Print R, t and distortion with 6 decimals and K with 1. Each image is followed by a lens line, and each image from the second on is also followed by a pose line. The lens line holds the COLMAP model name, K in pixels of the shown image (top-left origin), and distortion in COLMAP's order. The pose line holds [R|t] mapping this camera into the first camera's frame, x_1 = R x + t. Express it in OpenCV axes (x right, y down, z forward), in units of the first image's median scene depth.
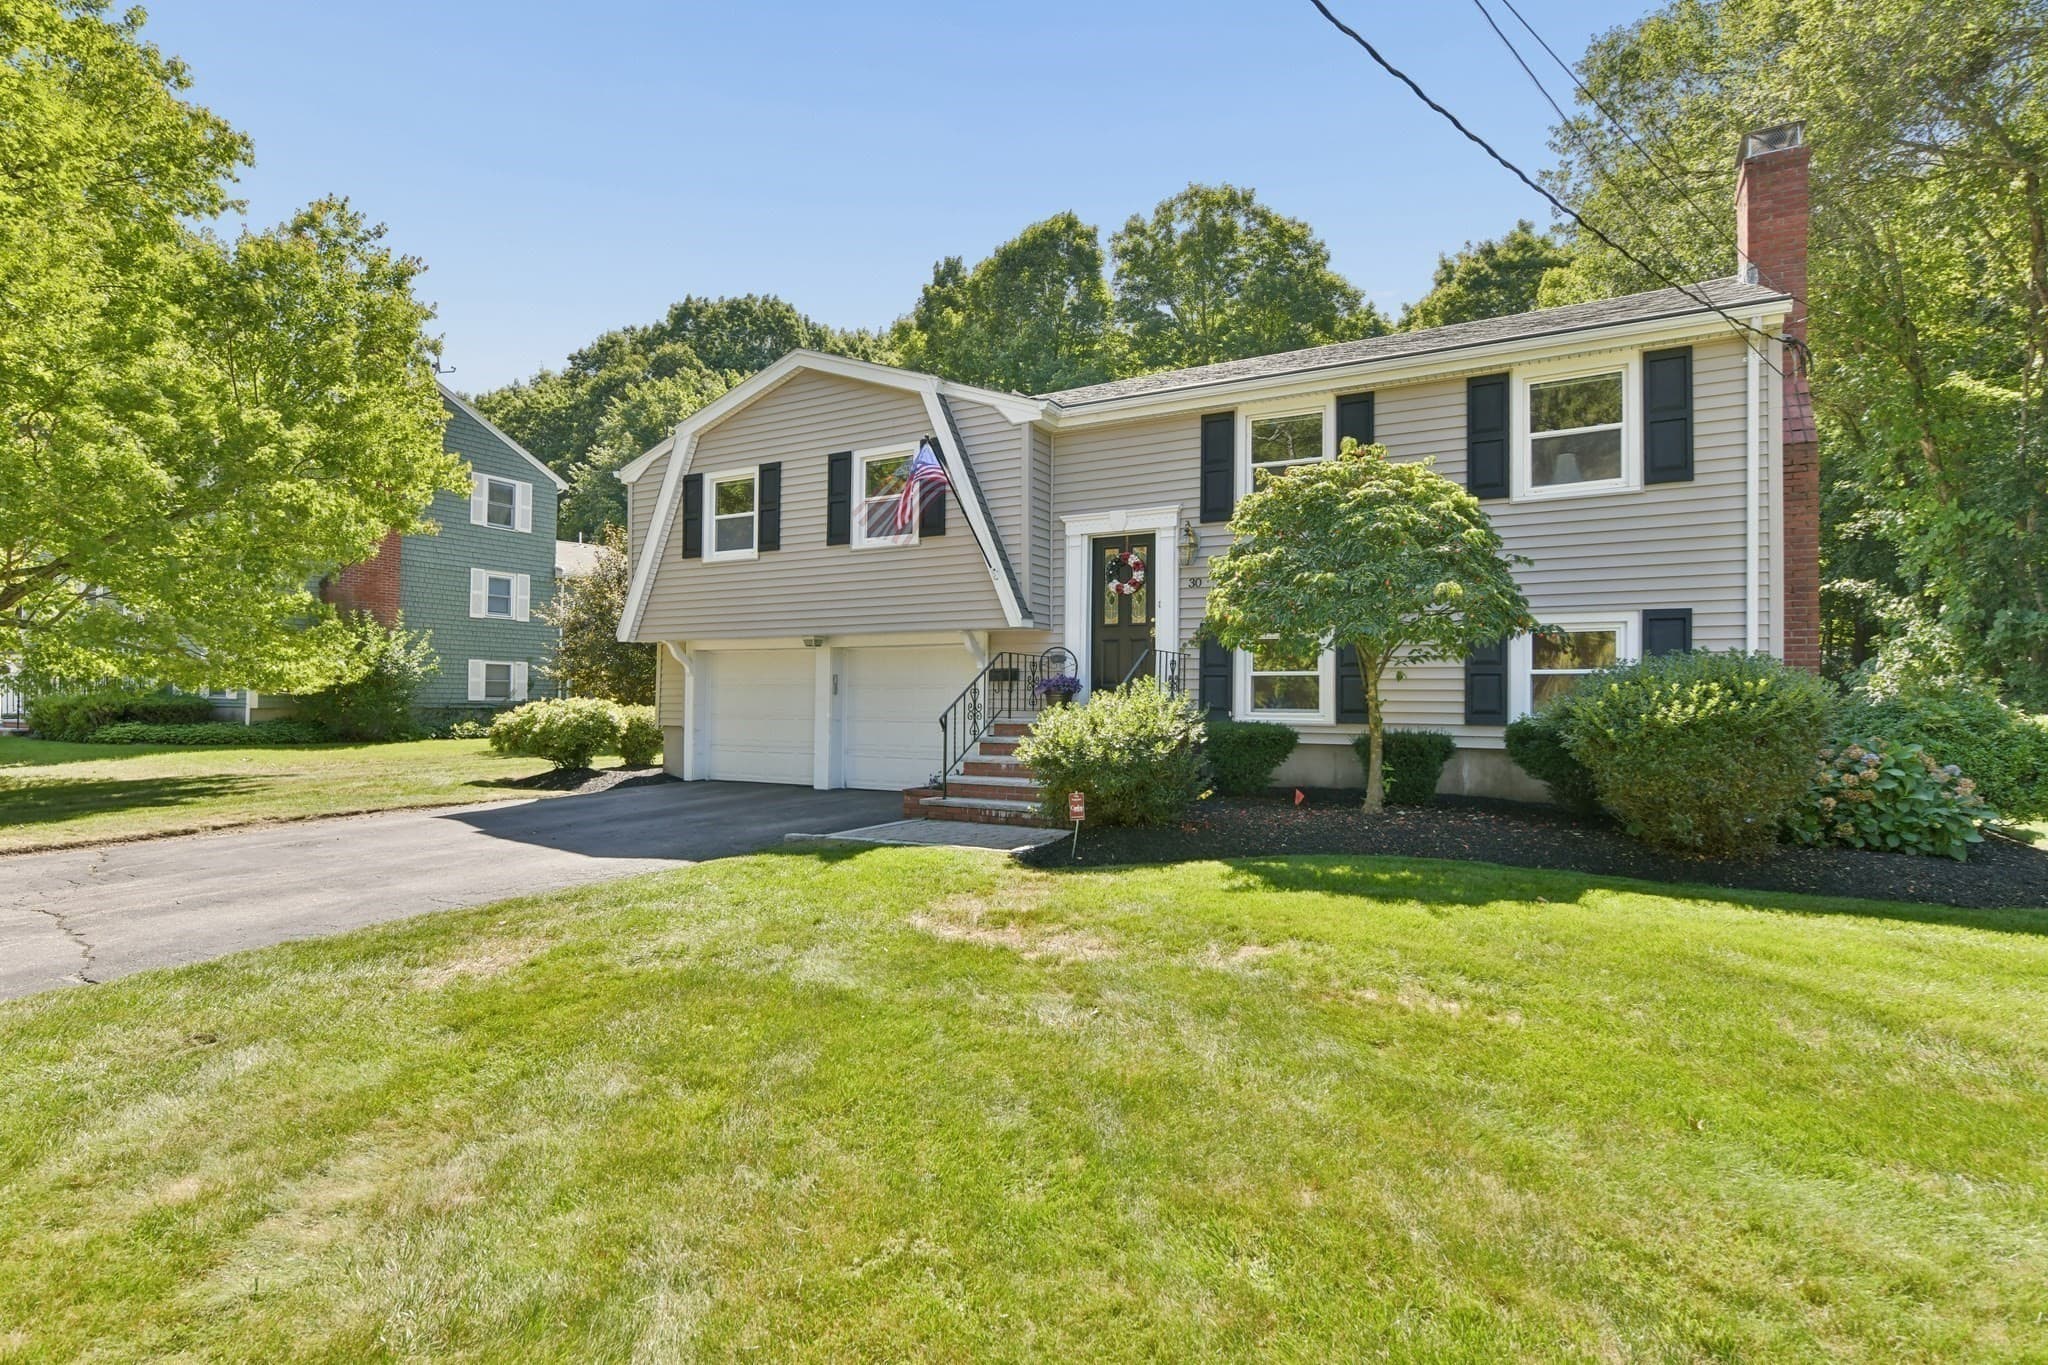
lens RADIAL K [[1008.1, 0, 1033.3], [0, 1008.1, 681.9], [0, 0, 1]] dist [-0.028054, 0.000247]
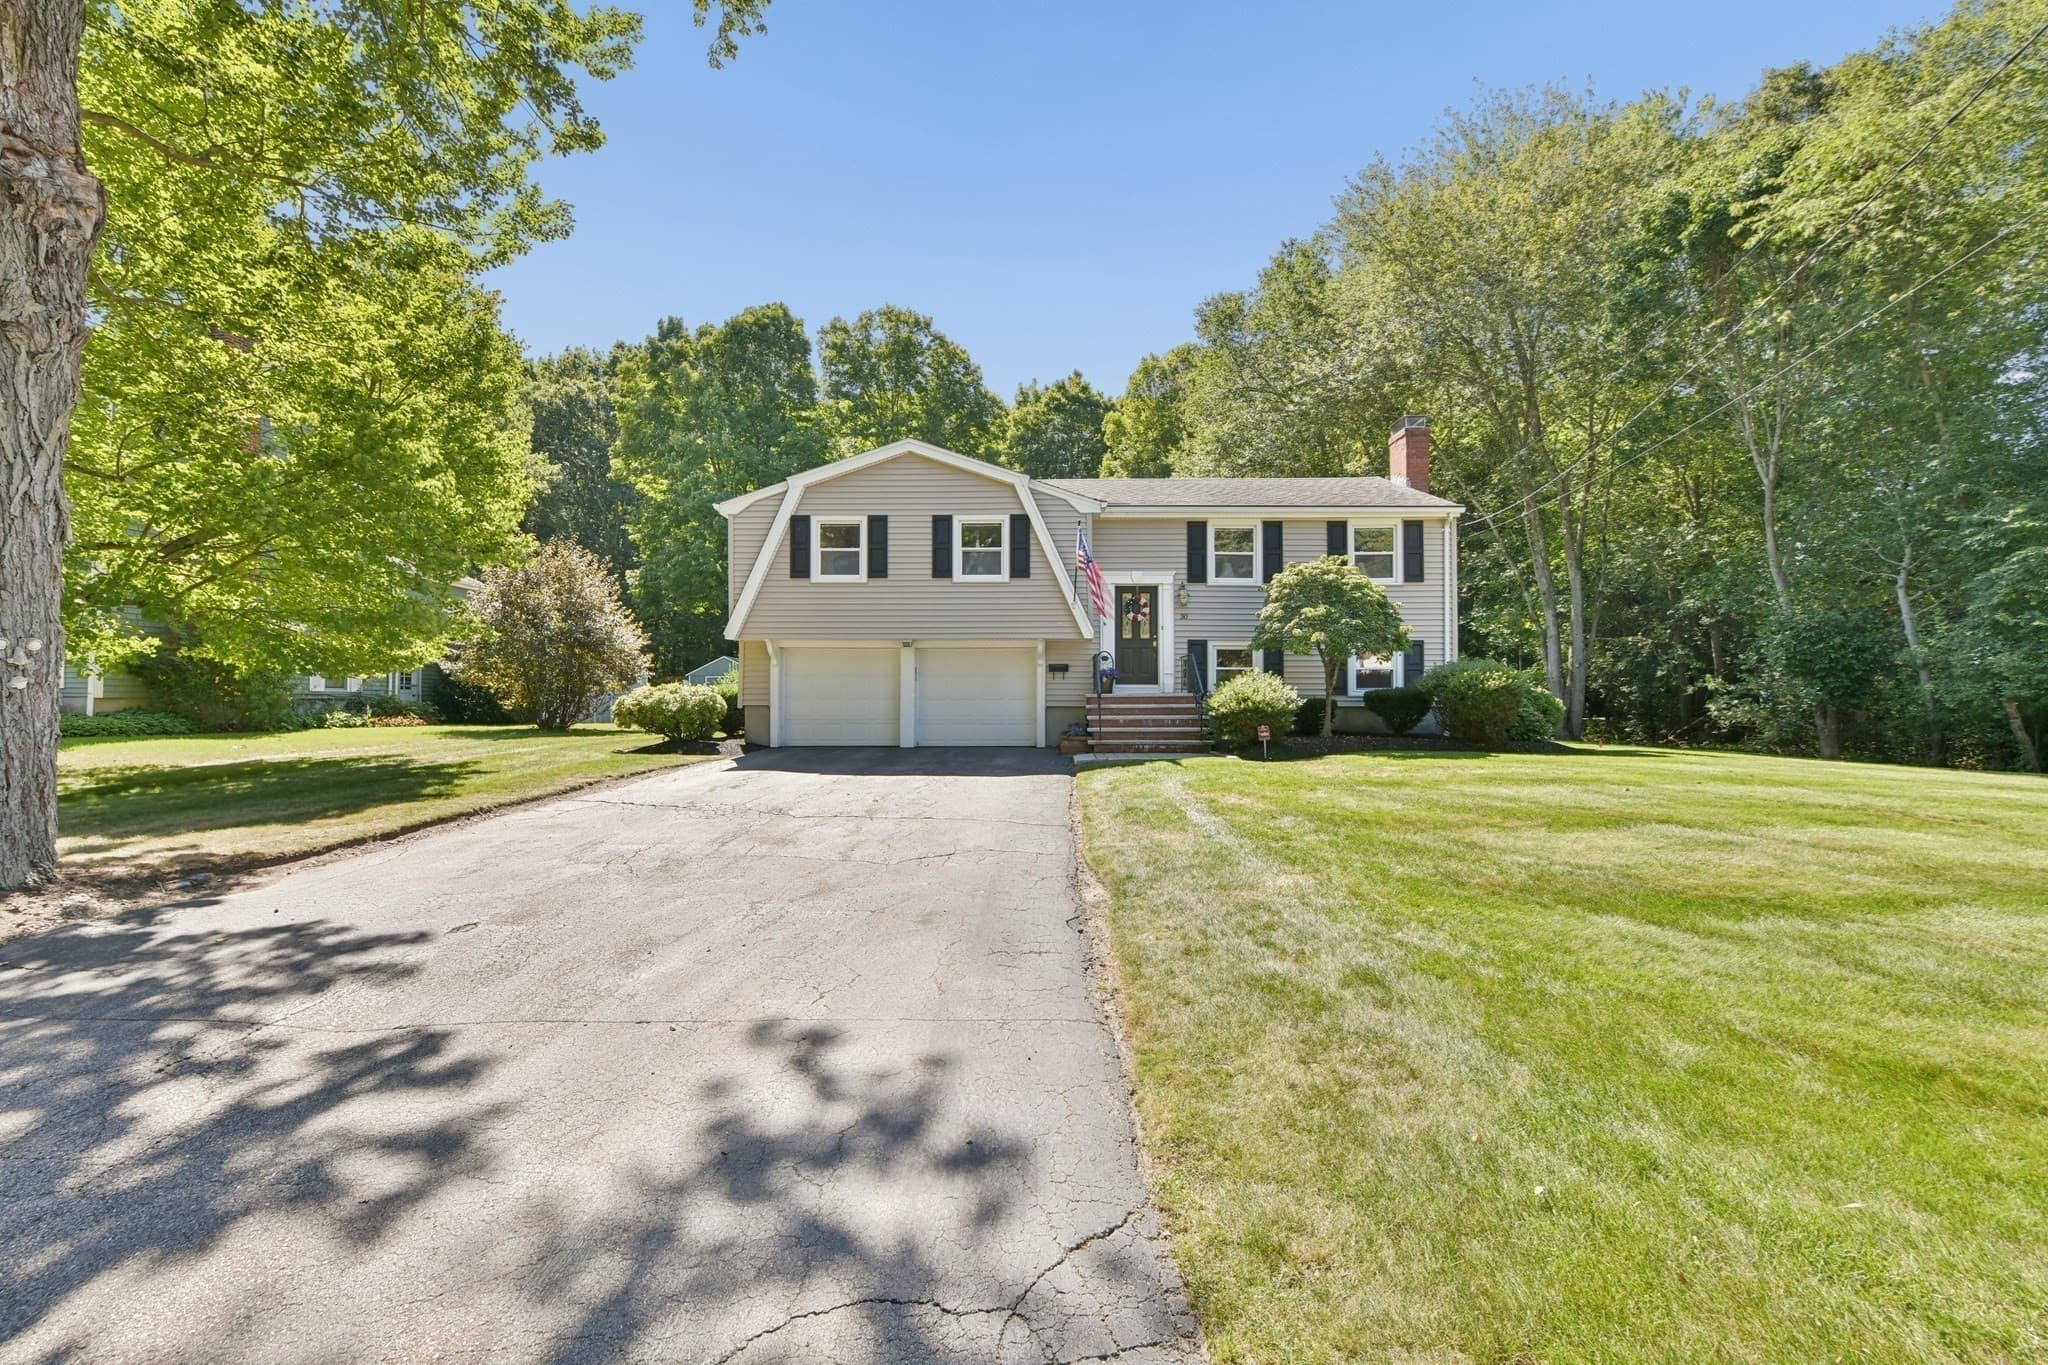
lens RADIAL K [[828.6, 0, 1024.0], [0, 828.6, 682.5], [0, 0, 1]] dist [-0.022408, -0.000067]
pose [[0.873305, 0.004472, 0.487154, -0.636199], [-0.001932, 0.999982, -0.005715, 0.021246], [-0.487170, 0.004049, 0.873298, -0.104639]]
